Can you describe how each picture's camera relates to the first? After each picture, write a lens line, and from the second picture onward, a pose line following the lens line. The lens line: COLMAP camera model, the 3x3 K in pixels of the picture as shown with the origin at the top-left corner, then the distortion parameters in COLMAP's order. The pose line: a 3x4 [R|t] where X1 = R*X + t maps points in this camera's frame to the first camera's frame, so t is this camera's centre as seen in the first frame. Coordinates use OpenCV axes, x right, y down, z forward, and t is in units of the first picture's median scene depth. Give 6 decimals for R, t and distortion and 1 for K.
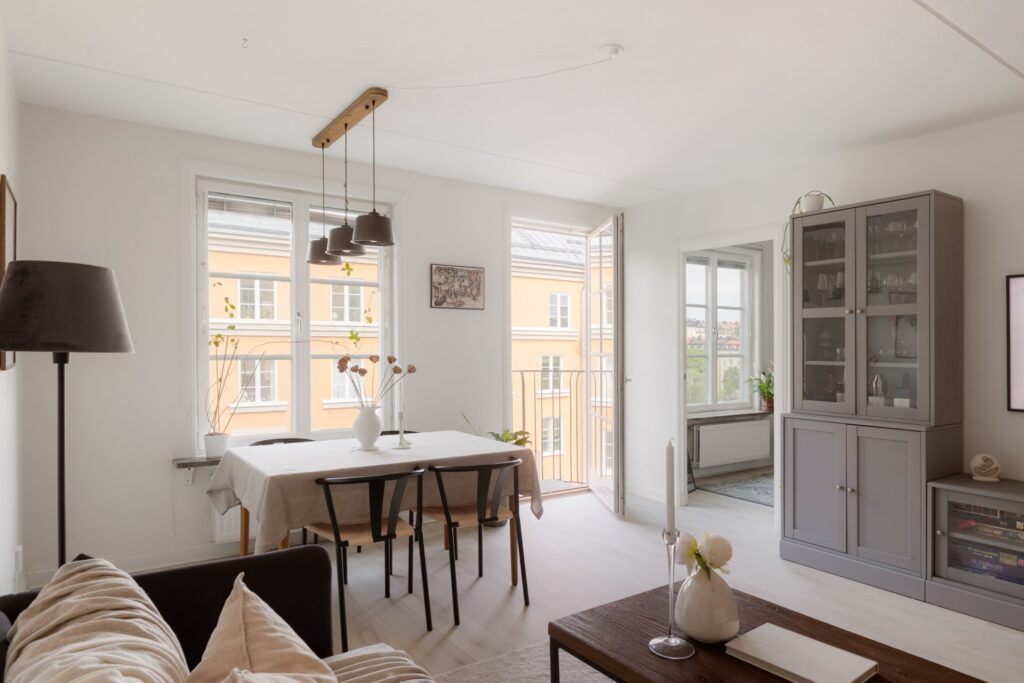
lens RADIAL K [[652.9, 0, 511.7], [0, 652.9, 351.8], [0, 0, 1]] dist [0.002667, 0.001484]
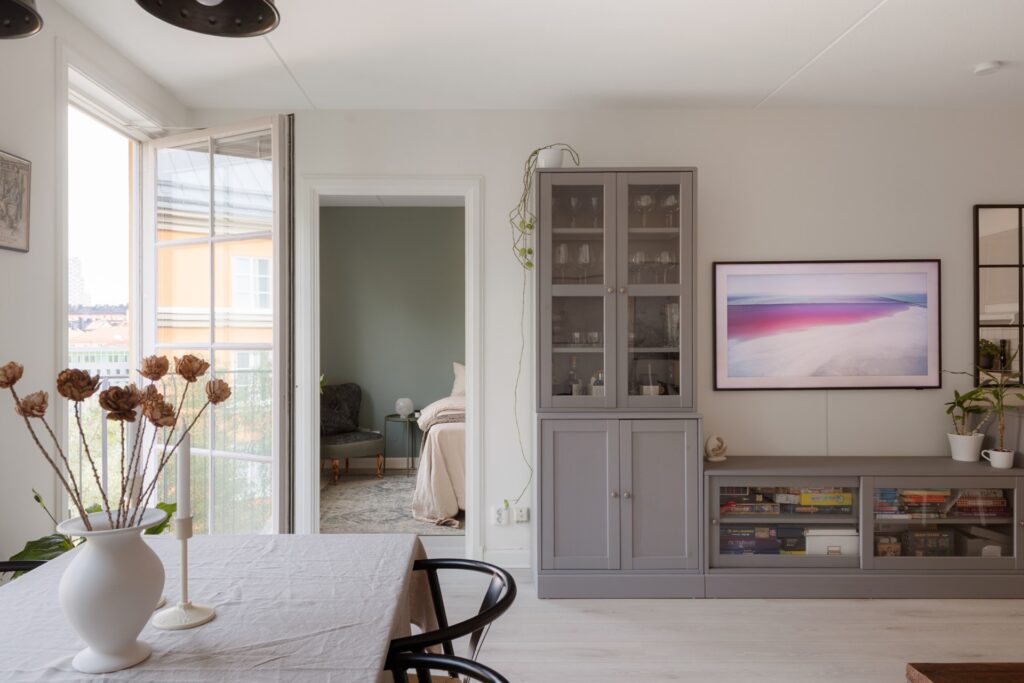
lens RADIAL K [[731.6, 0, 476.2], [0, 731.6, 328.4], [0, 0, 1]] dist [0.024913, 0.000024]
pose [[0.550834, -0.001361, 0.834613, -0.372925], [0.011958, 0.999909, -0.006261, -0.006098], [-0.834529, 0.013429, 0.550800, 0.573161]]
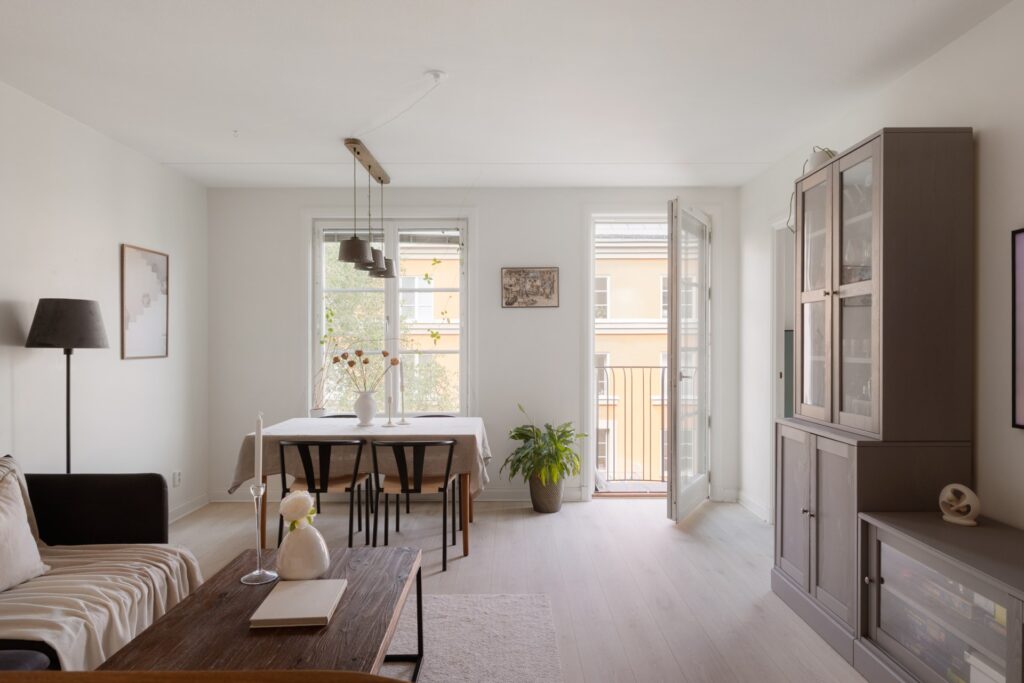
lens RADIAL K [[652.9, 0, 511.7], [0, 652.9, 351.8], [0, 0, 1]] dist [0.002667, 0.001484]
pose [[0.825610, -0.002697, -0.564234, 0.608842], [0.004773, 0.999986, 0.002205, 0.005835], [0.564221, -0.004513, 0.825612, 0.113764]]
